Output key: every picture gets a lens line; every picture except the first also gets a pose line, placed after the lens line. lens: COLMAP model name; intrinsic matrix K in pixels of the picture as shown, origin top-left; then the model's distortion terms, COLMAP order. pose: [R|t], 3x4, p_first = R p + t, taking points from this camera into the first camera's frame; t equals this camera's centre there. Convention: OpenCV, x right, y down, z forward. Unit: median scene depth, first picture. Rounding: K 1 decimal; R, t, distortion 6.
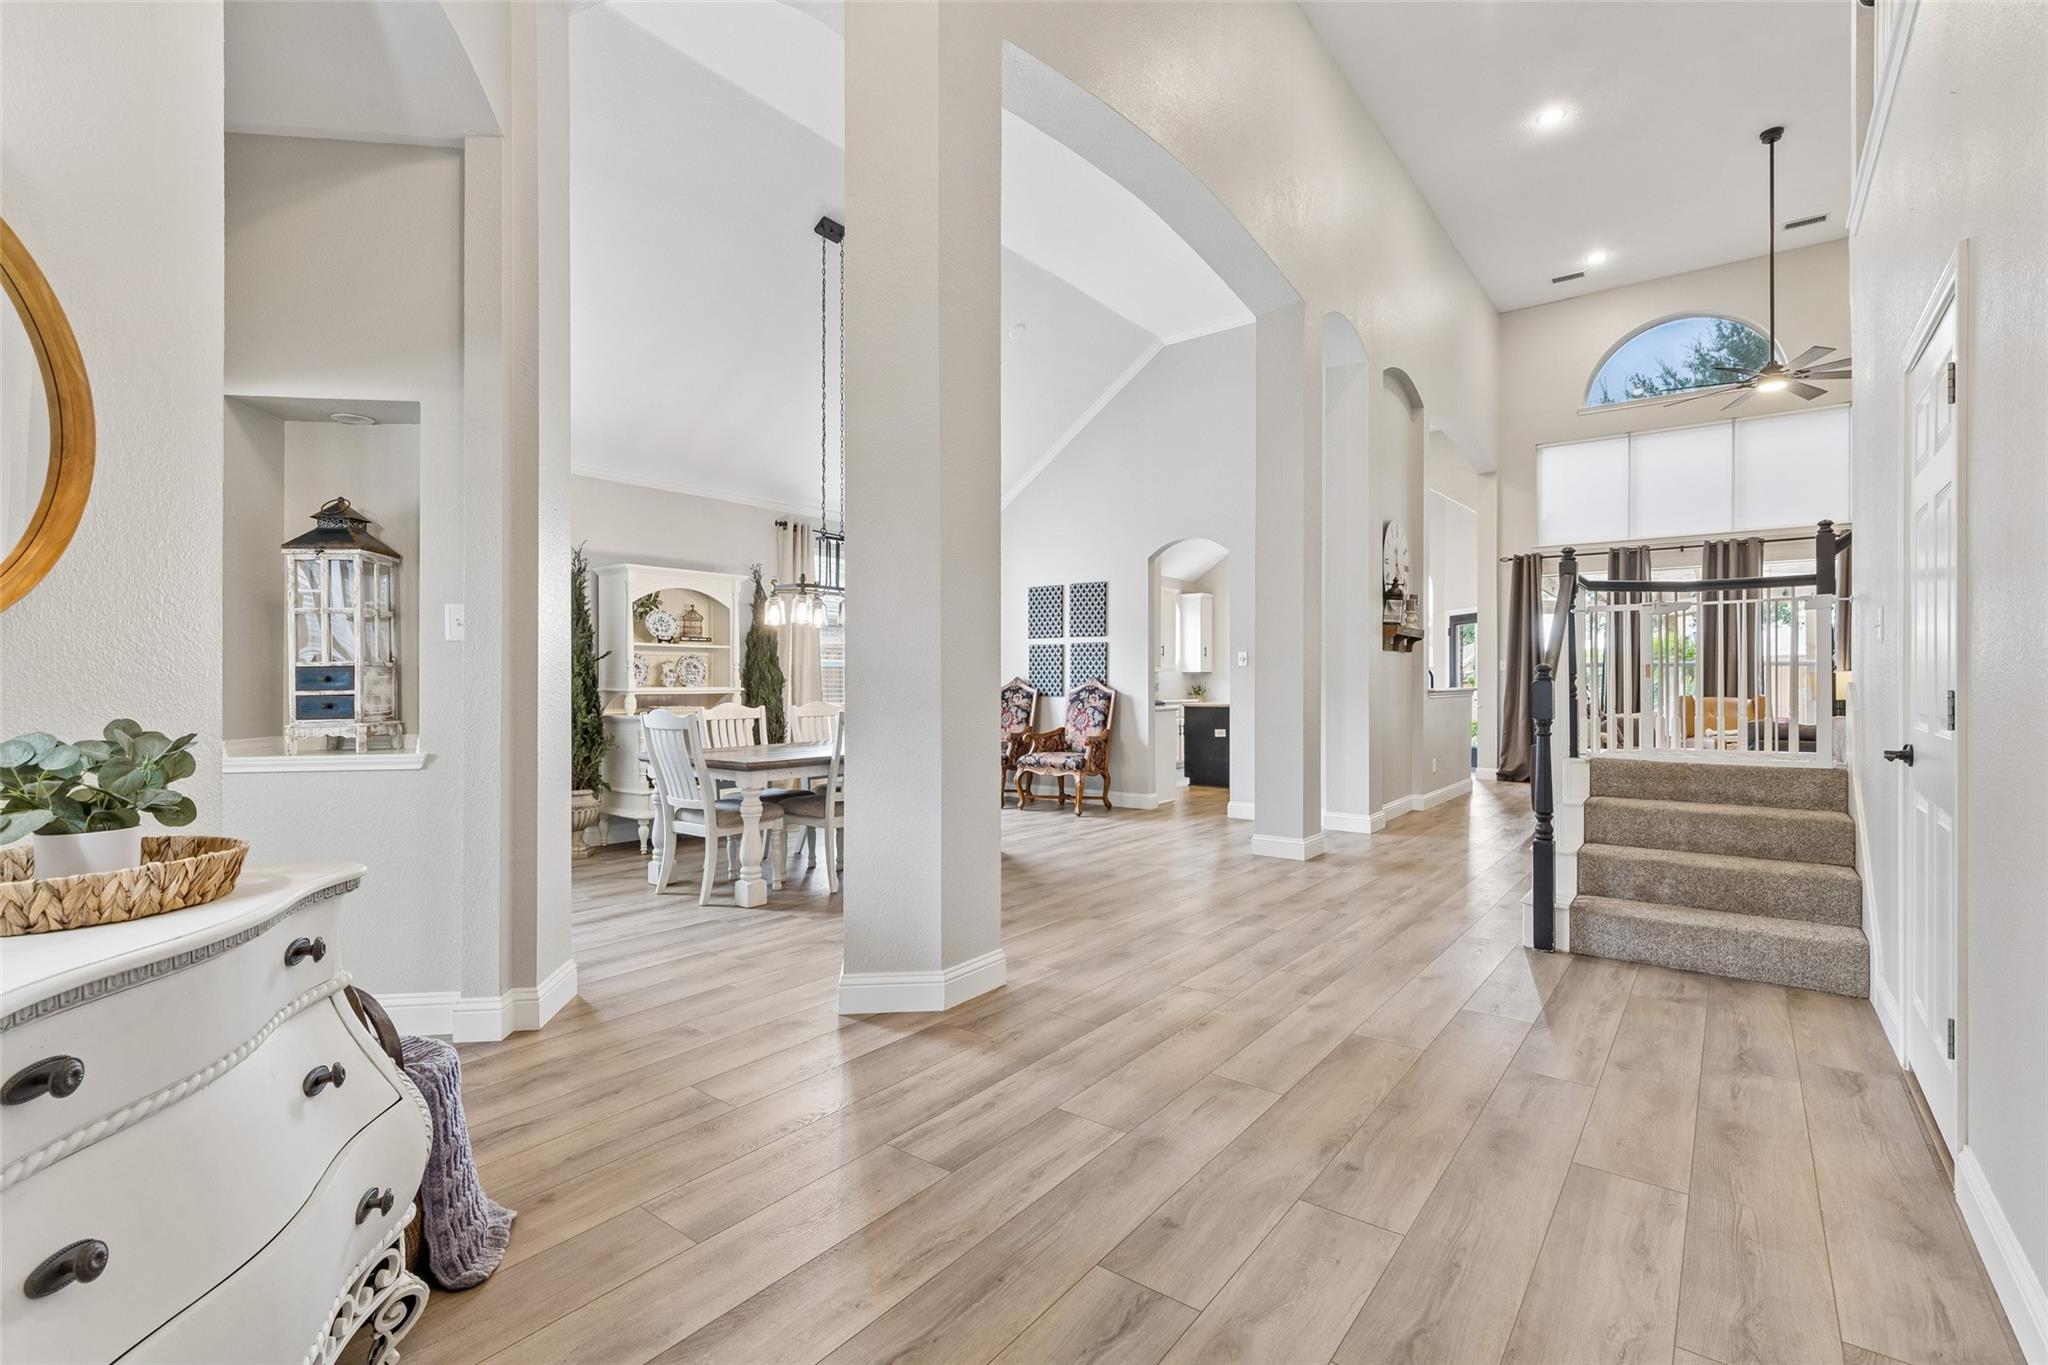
lens RADIAL K [[928.5, 0, 1024.0], [0, 928.5, 682.5], [0, 0, 1]] dist [0.003508, -0.000040]
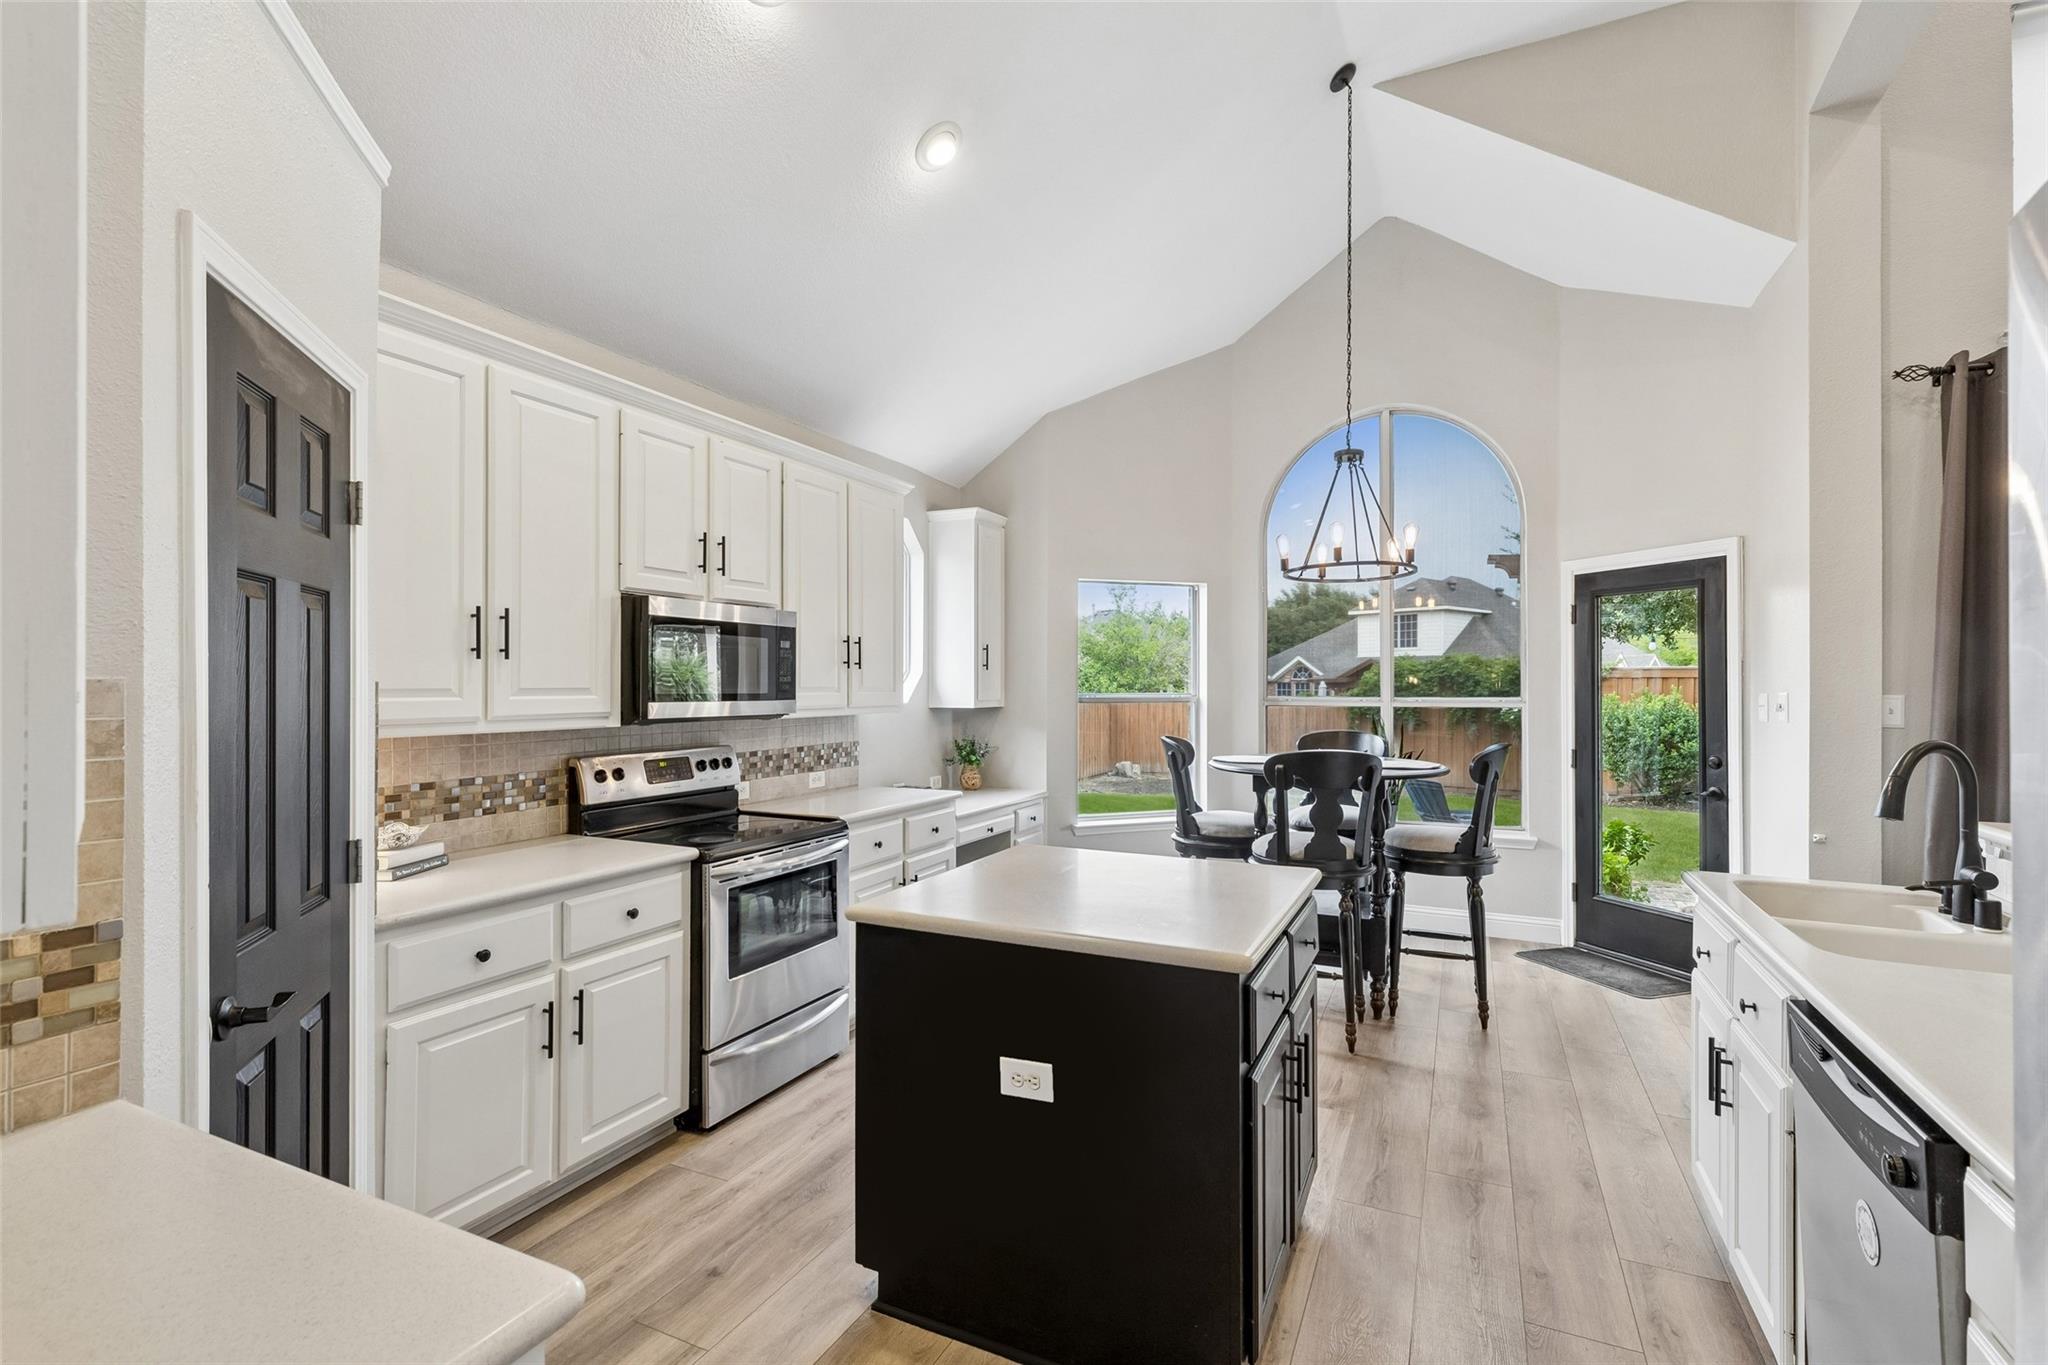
lens RADIAL K [[928.5, 0, 1024.0], [0, 928.5, 682.5], [0, 0, 1]] dist [0.003508, -0.000040]
pose [[0.978237, 0.002494, 0.207474, 0.159574], [-0.002589, 0.999997, 0.000185, -0.027731], [-0.207472, -0.000718, 0.978241, 0.756132]]
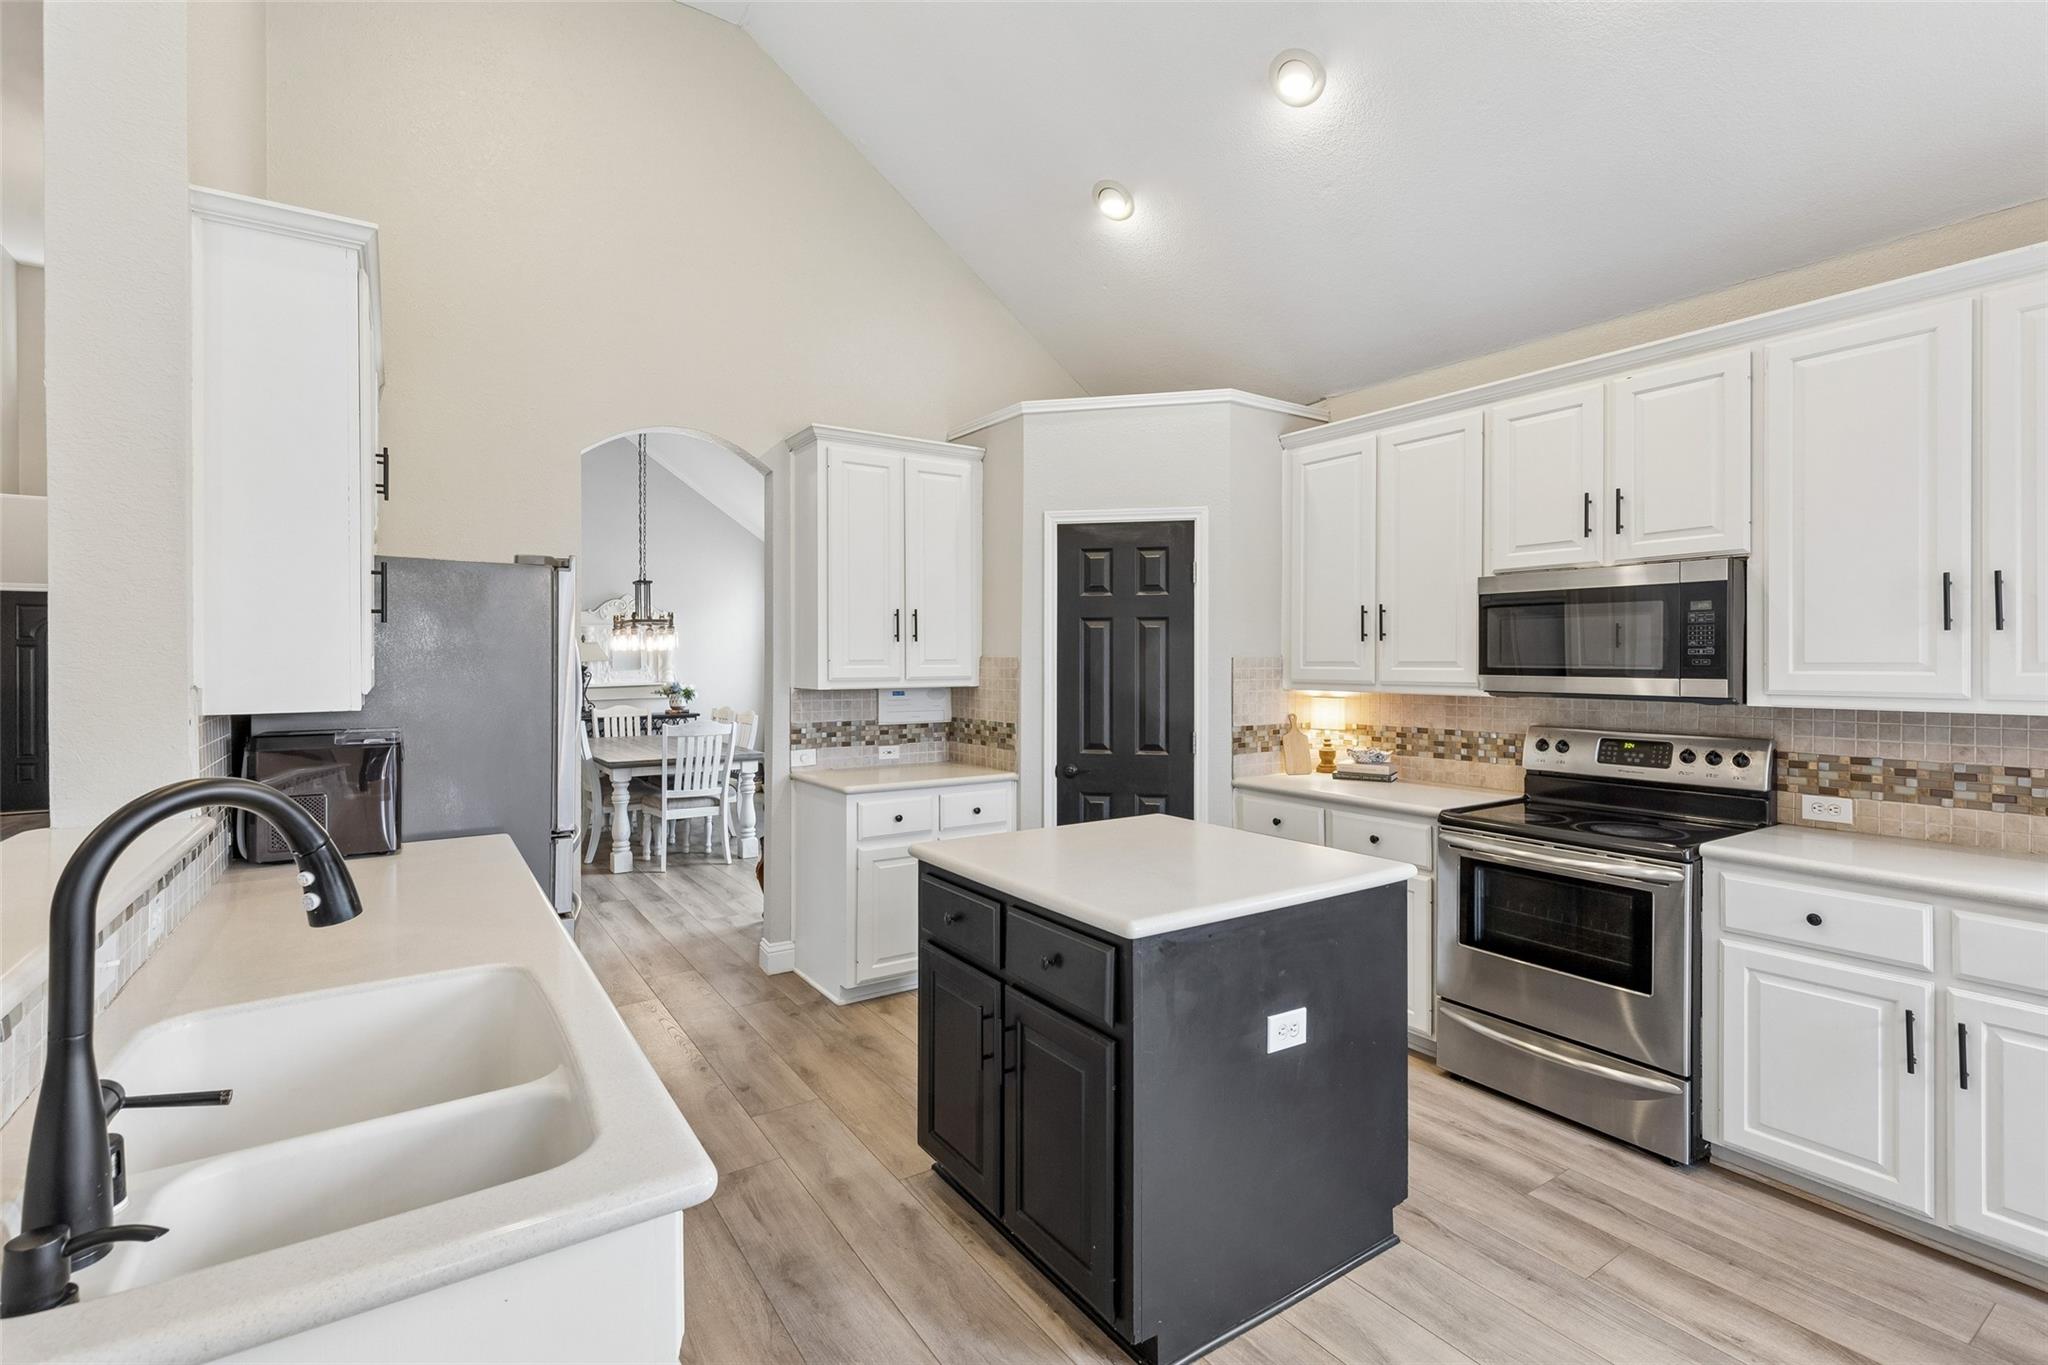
lens RADIAL K [[929.8, 0, 1025.4], [0, 929.8, 662.0], [0, 0, 1]] dist [0.006466, -0.000328]
pose [[-0.311872, 0.004425, -0.950114, 0.447926], [0.001383, 0.999990, 0.004204, -0.027193], [0.950123, -0.000002, -0.311875, 1.008926]]
